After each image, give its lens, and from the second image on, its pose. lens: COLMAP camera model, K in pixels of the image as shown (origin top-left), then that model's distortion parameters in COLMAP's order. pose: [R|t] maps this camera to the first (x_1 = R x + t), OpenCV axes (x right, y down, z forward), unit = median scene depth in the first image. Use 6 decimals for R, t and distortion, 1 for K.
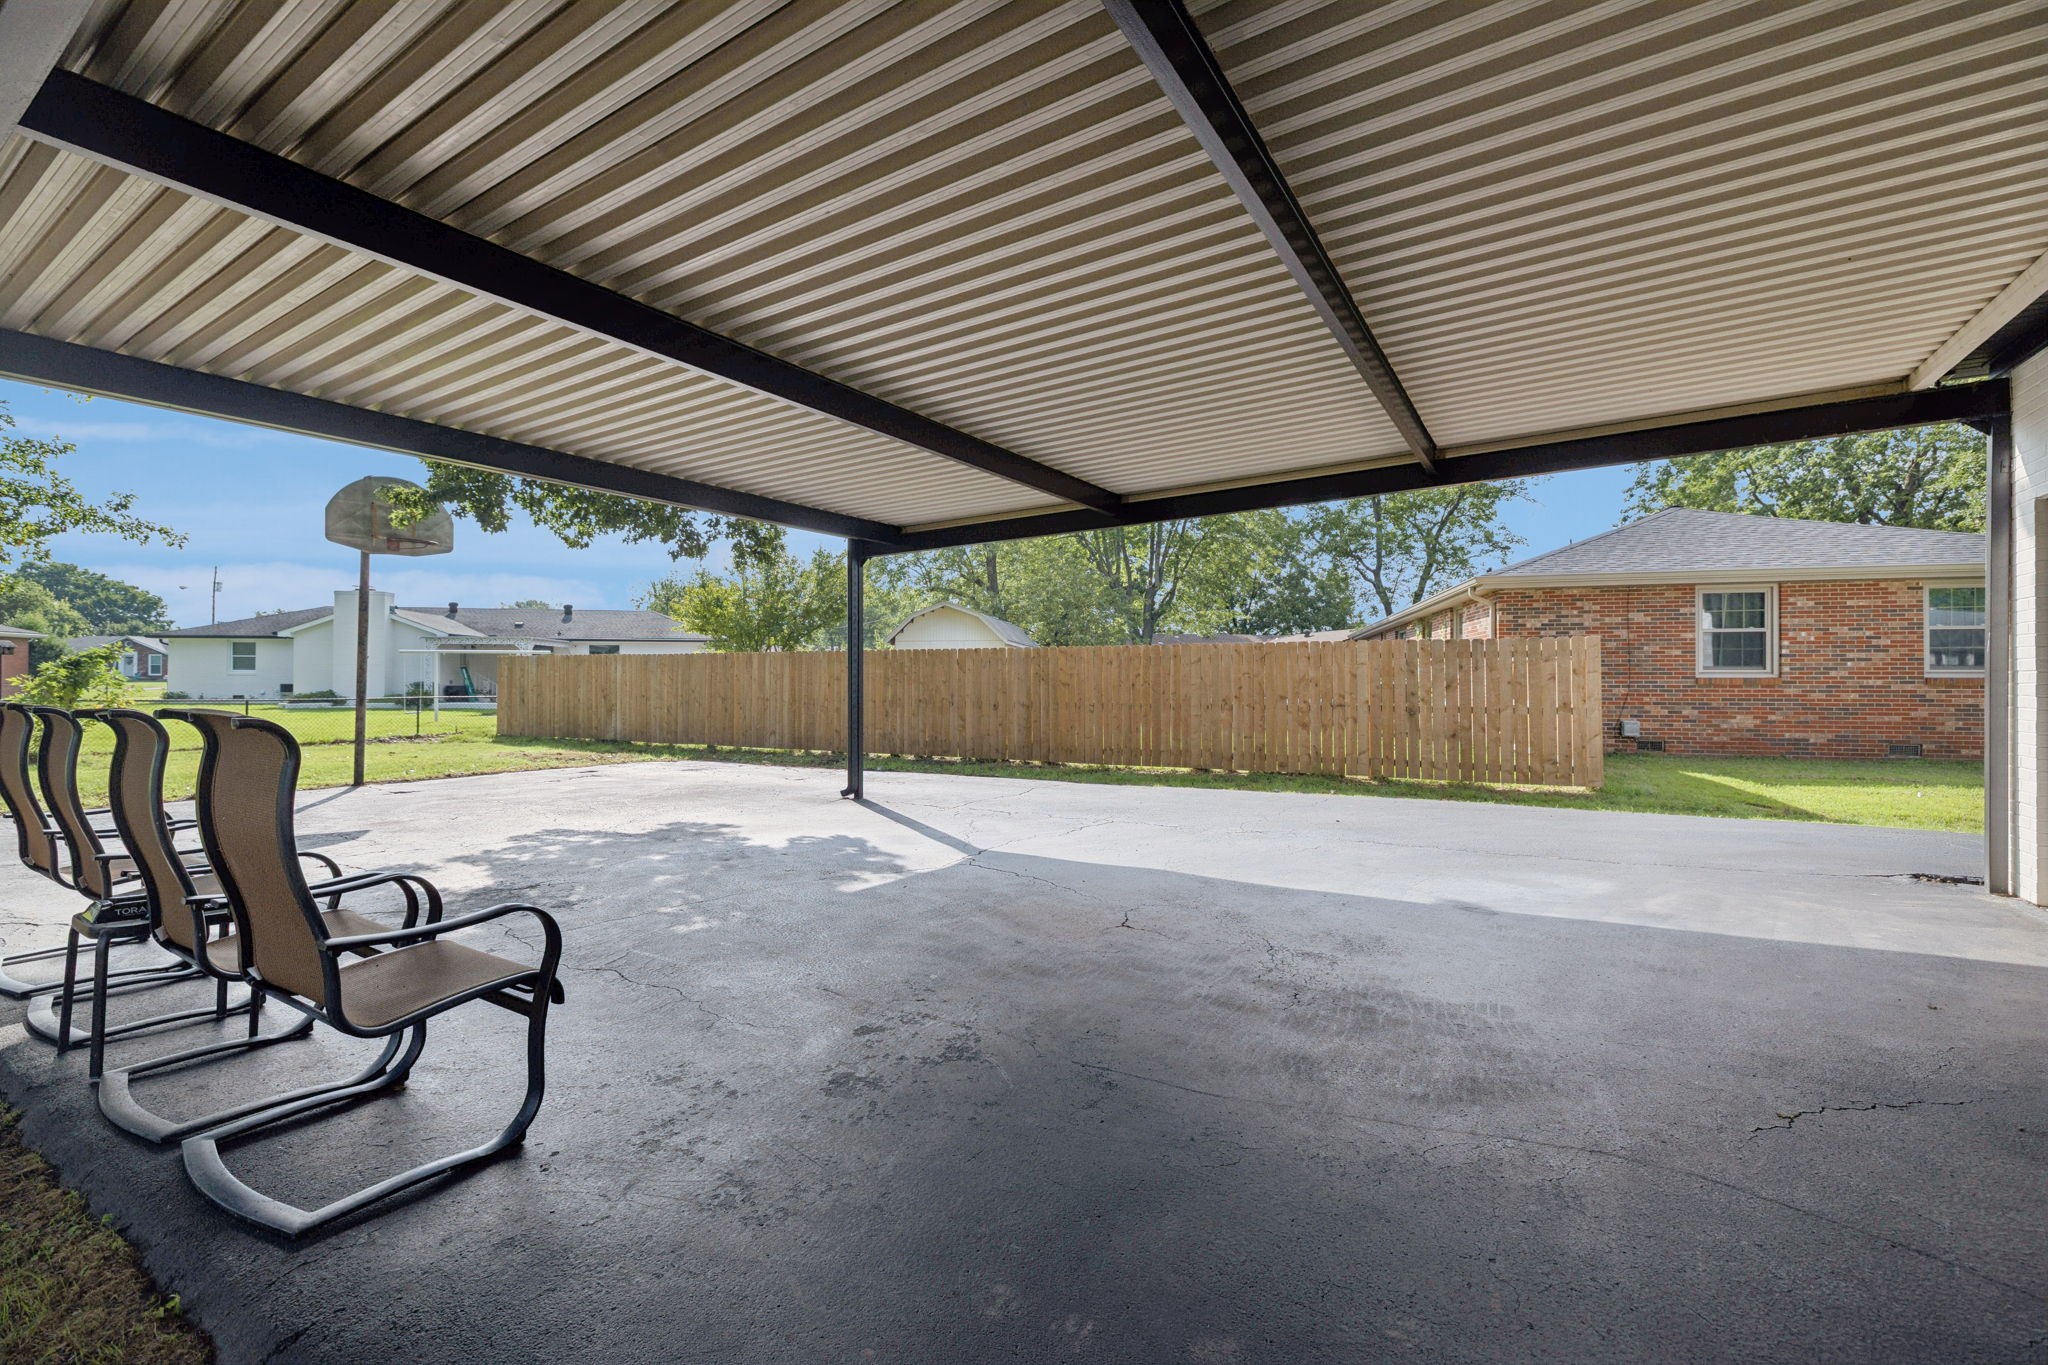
lens RADIAL K [[874.3, 0, 1010.6], [0, 874.3, 676.1], [0, 0, 1]] dist [0.007080, -0.000417]
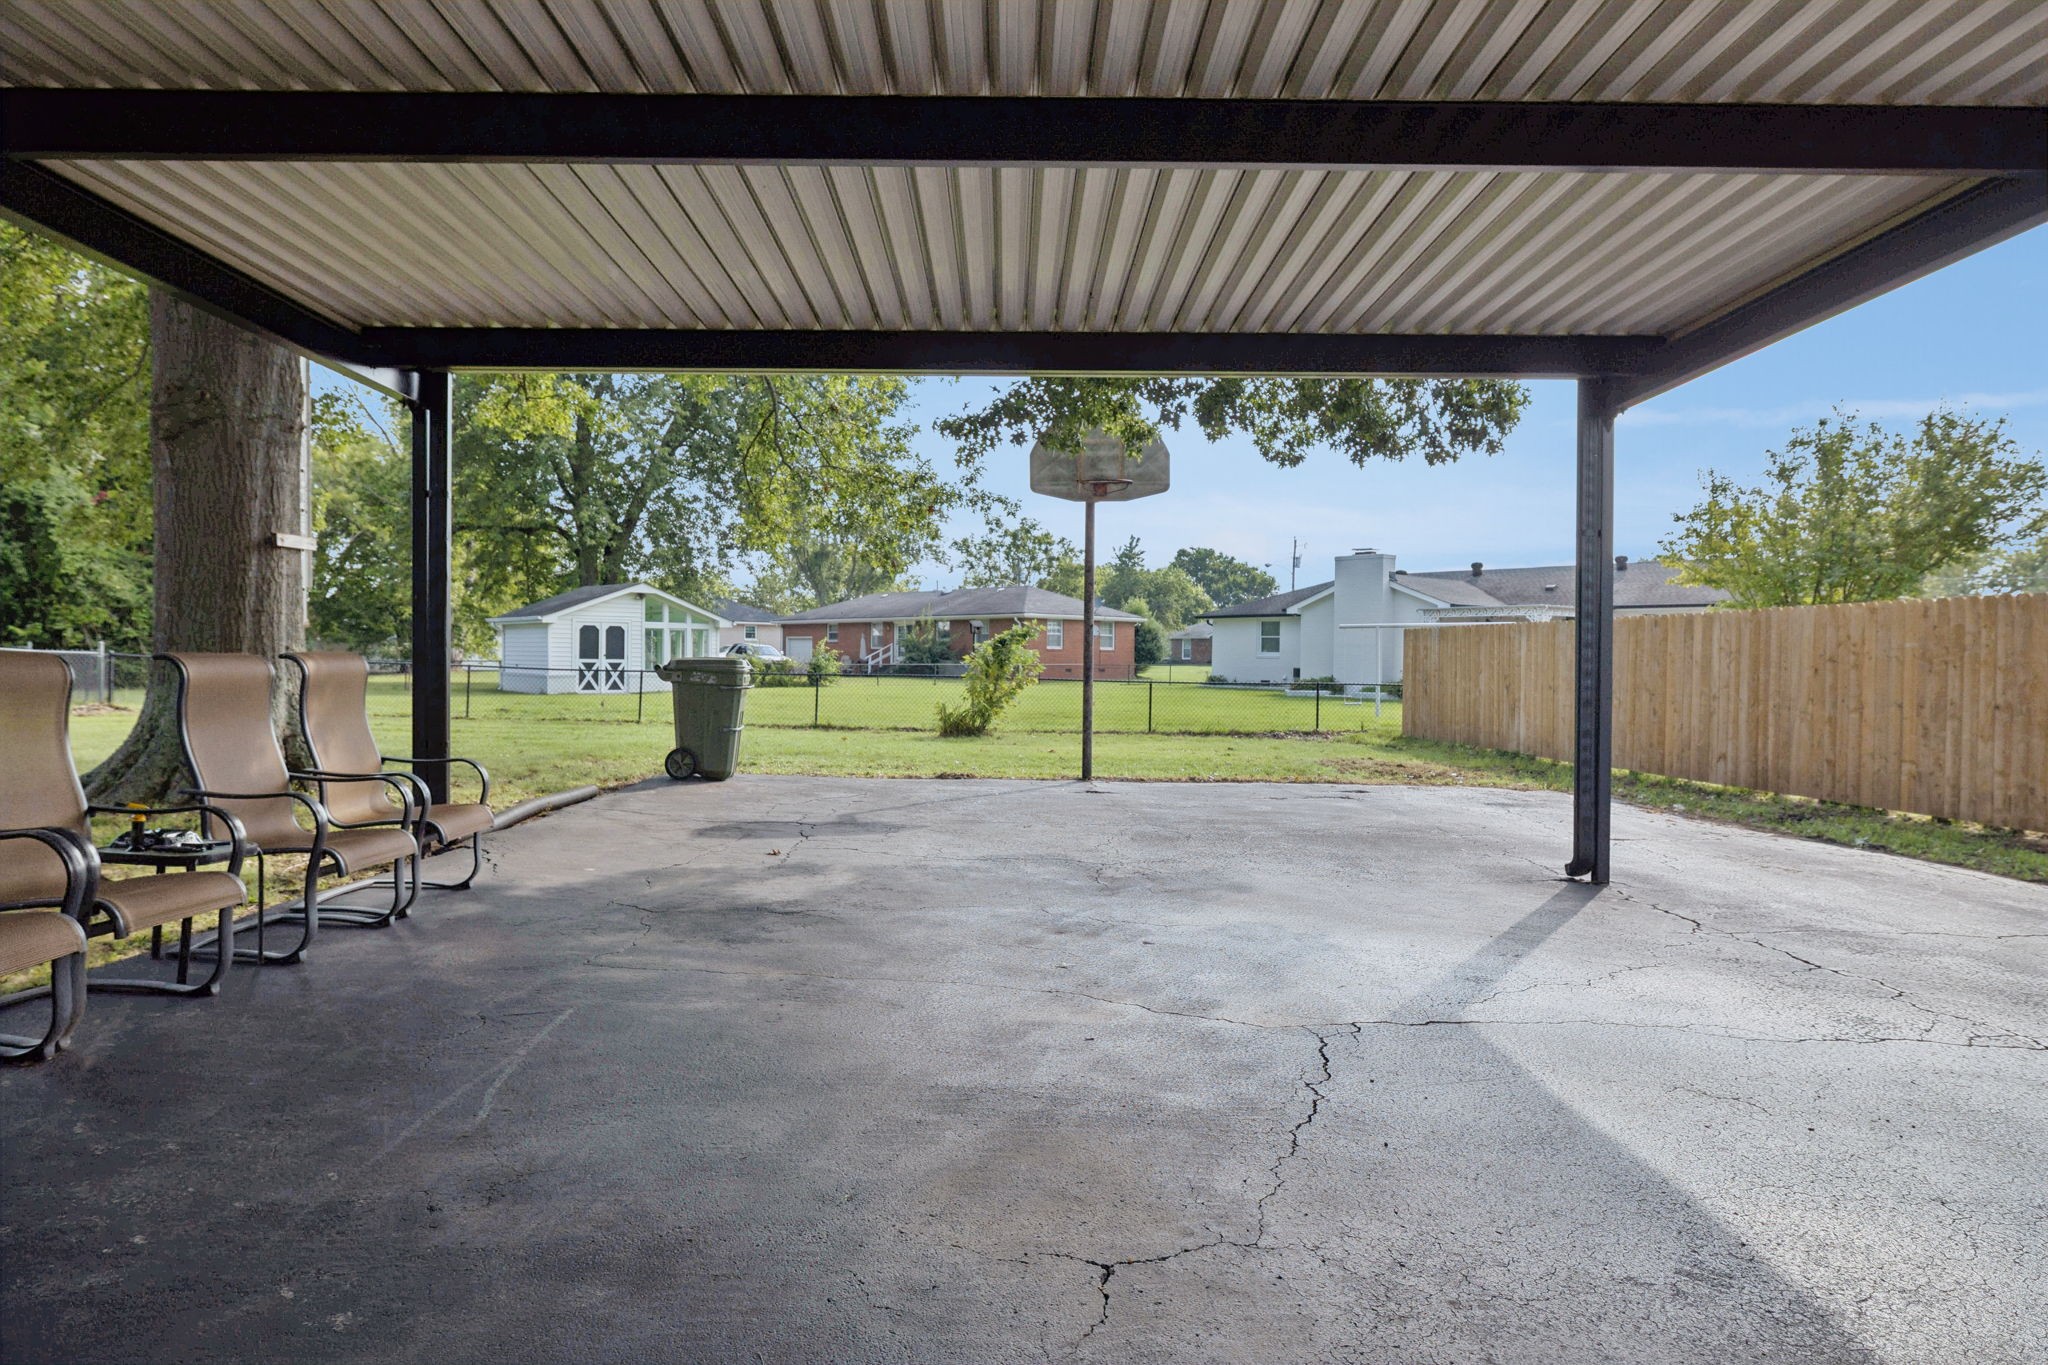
lens RADIAL K [[1266.6, 0, 1036.8], [0, 1266.6, 690.6], [0, 0, 1]] dist [0.003389, -0.001520]
pose [[0.554029, 0.024095, -0.832149, 0.159303], [-0.007698, 0.999687, 0.023821, 0.006720], [0.832462, -0.006791, 0.554041, 0.190351]]
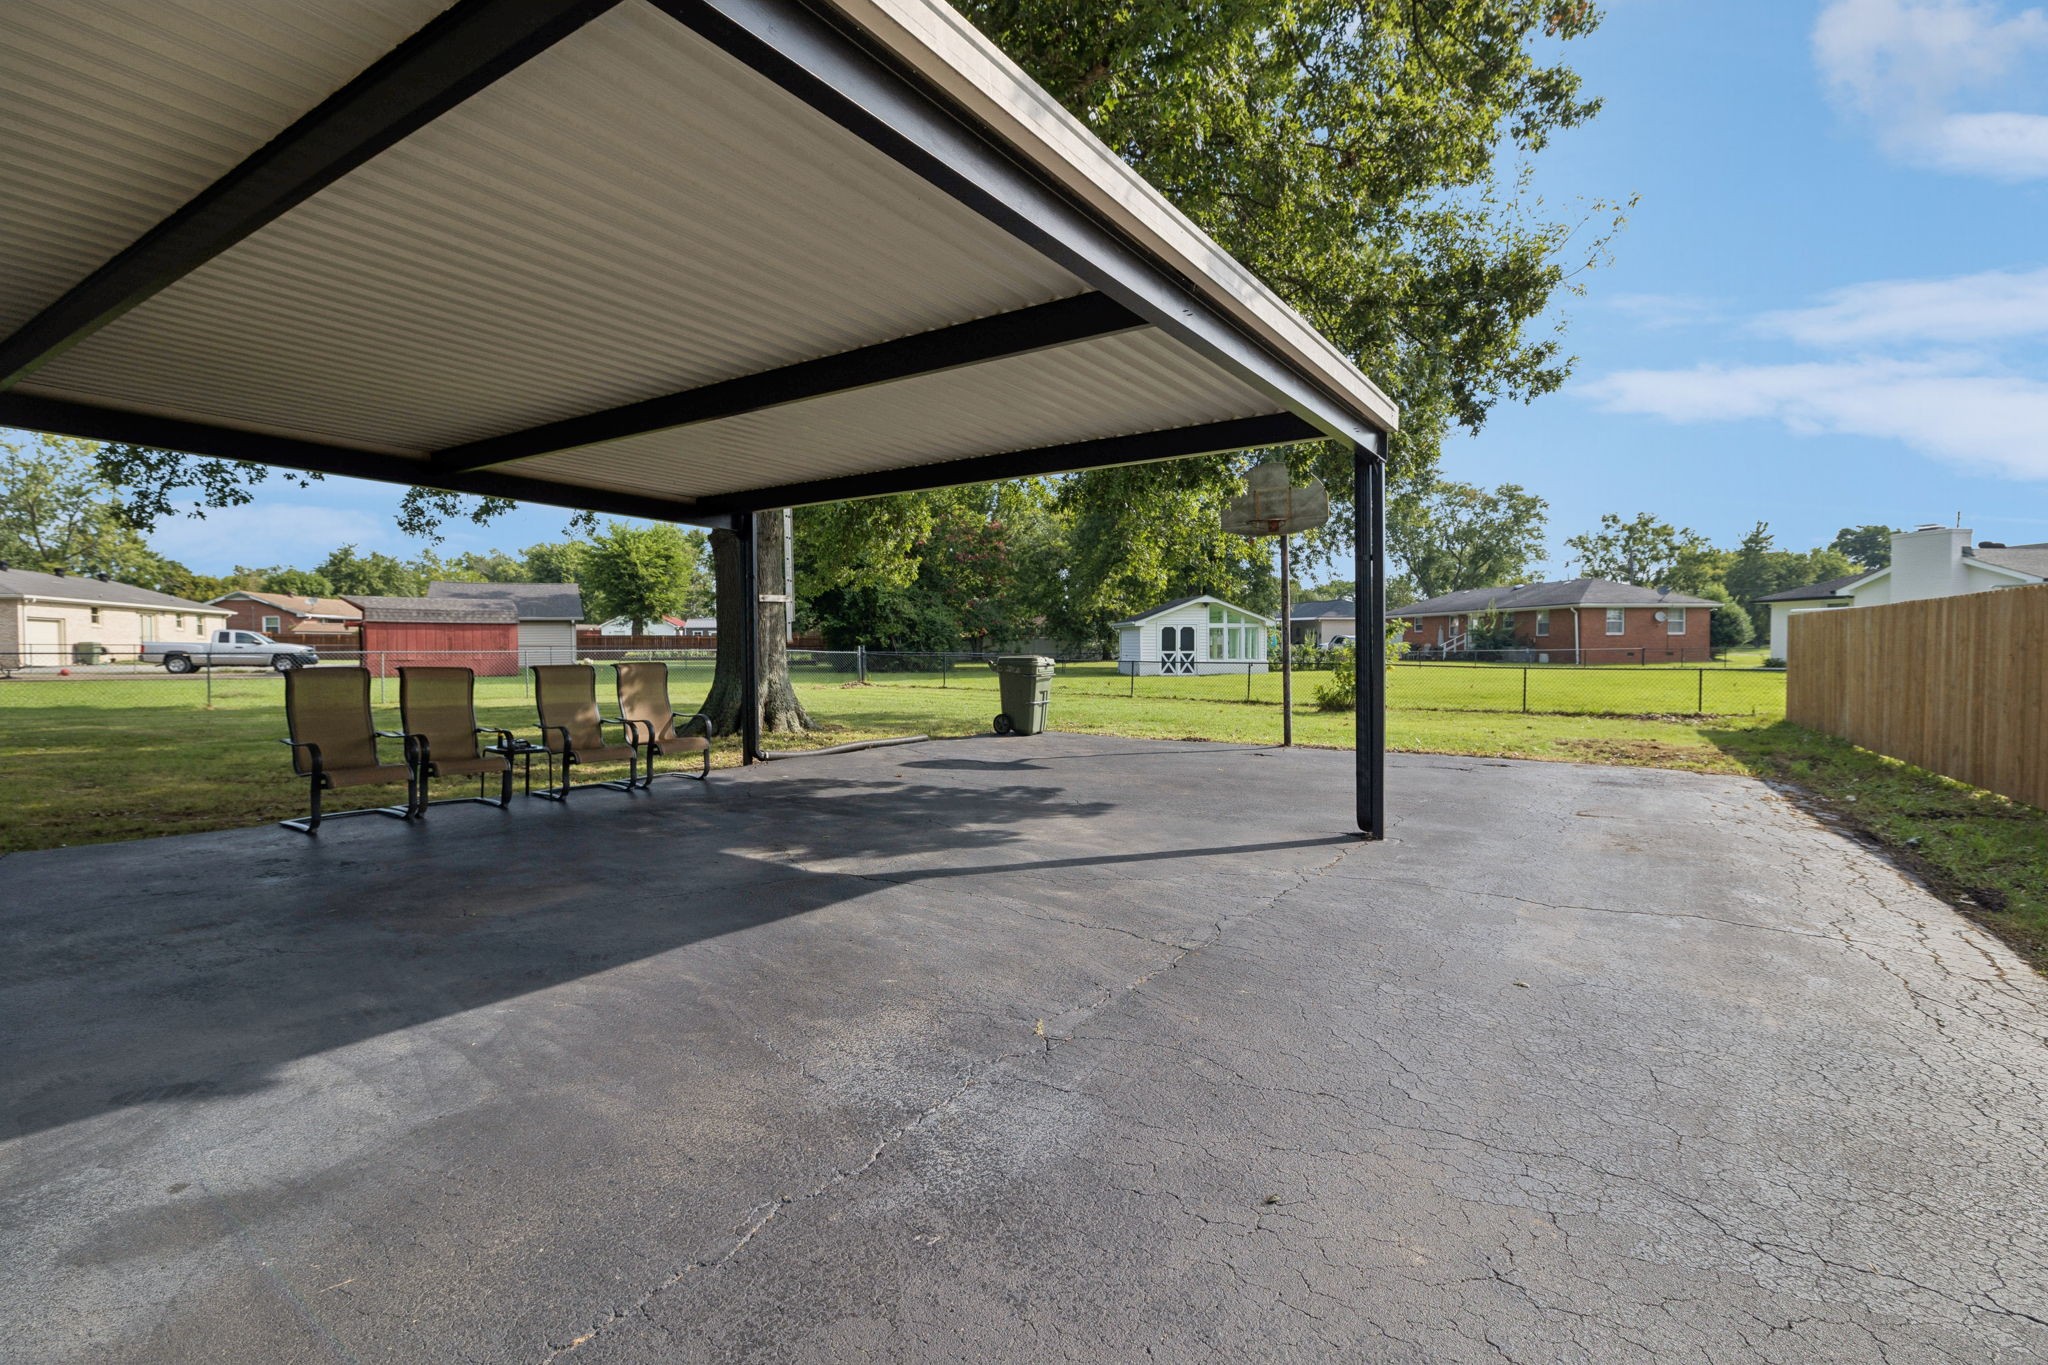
lens RADIAL K [[997.8, 0, 1035.5], [0, 997.8, 675.7], [0, 0, 1]] dist [-0.000405, 0.001750]
pose [[-0.006462, 0.028397, -0.999576, 0.320802], [0.007822, 0.999568, 0.028346, -0.000736], [0.999949, -0.007635, -0.006681, 0.434291]]
